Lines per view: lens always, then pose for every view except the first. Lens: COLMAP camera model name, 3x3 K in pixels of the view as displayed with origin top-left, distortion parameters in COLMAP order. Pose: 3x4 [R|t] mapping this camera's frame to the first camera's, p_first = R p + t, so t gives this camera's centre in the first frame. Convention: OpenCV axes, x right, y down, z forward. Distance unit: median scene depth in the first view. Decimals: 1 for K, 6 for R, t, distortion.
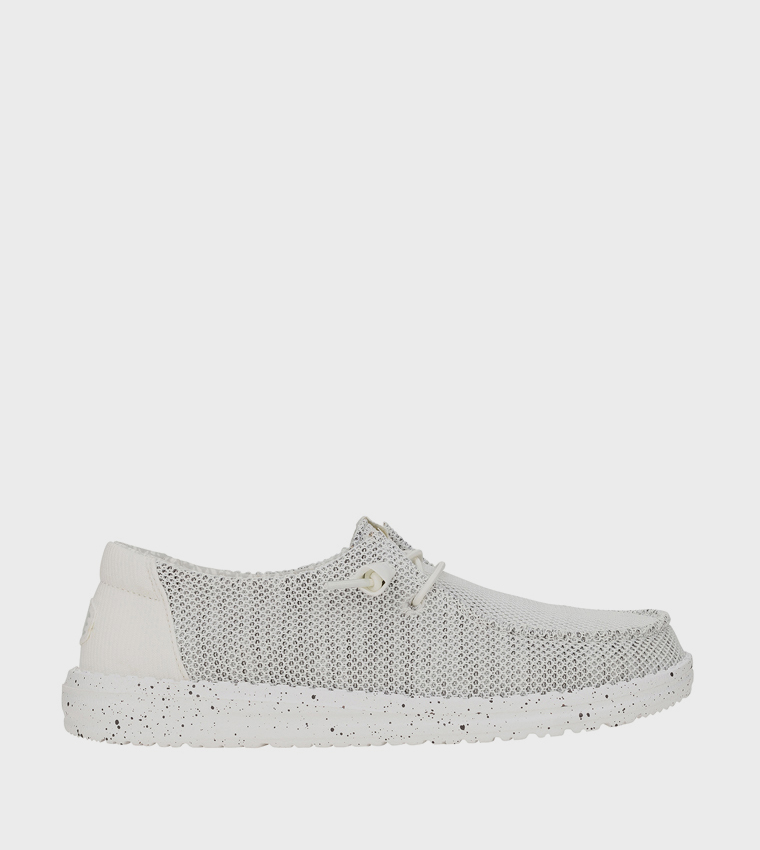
lens RADIAL K [[3134.8, 0, 380.0], [0, 3134.8, 425.0], [0, 0, 1]] dist [-0.249622, -2.486841]
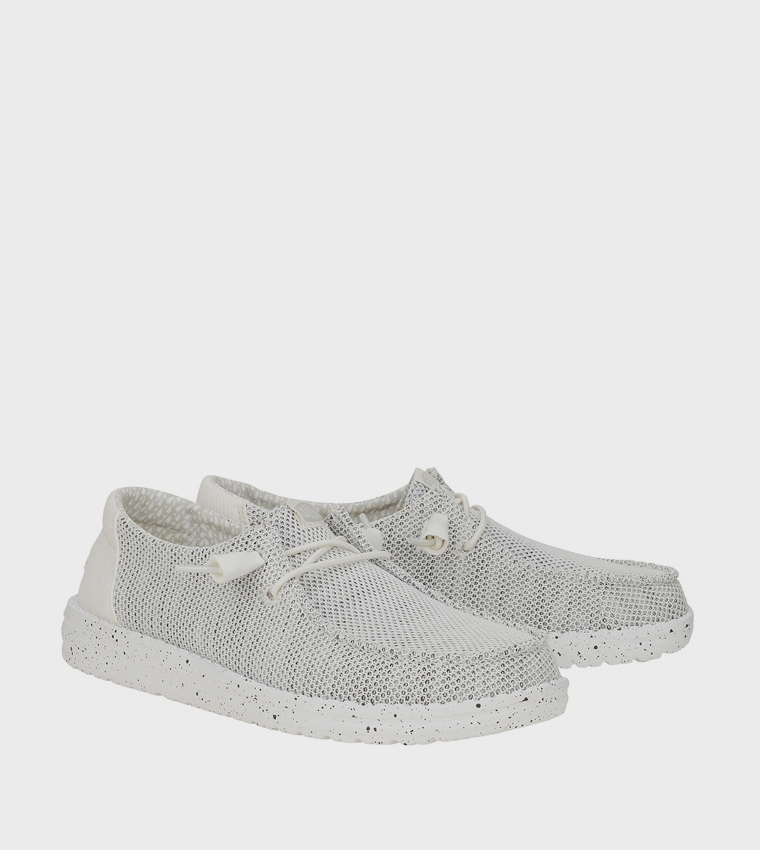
lens RADIAL K [[3134.8, 0, 380.0], [0, 3134.8, 425.0], [0, 0, 1]] dist [-0.249622, -2.486841]
pose [[0.758454, 0.147229, -0.634878, 0.718588], [-0.060558, 0.985855, 0.156276, -0.172057], [0.648906, -0.080081, 0.756642, 0.213934]]
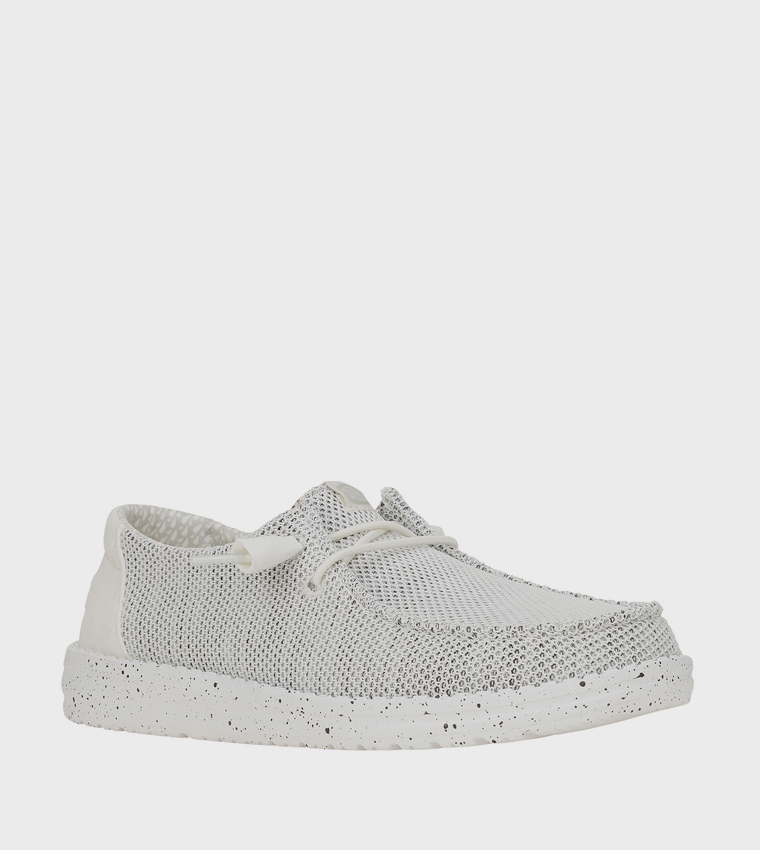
lens RADIAL K [[3134.8, 0, 380.0], [0, 3134.8, 425.0], [0, 0, 1]] dist [-0.249622, -2.486841]
pose [[0.754960, 0.004369, -0.655757, 0.595018], [0.009700, 0.999794, 0.017828, -0.002240], [0.655700, -0.019821, 0.754762, 0.361017]]
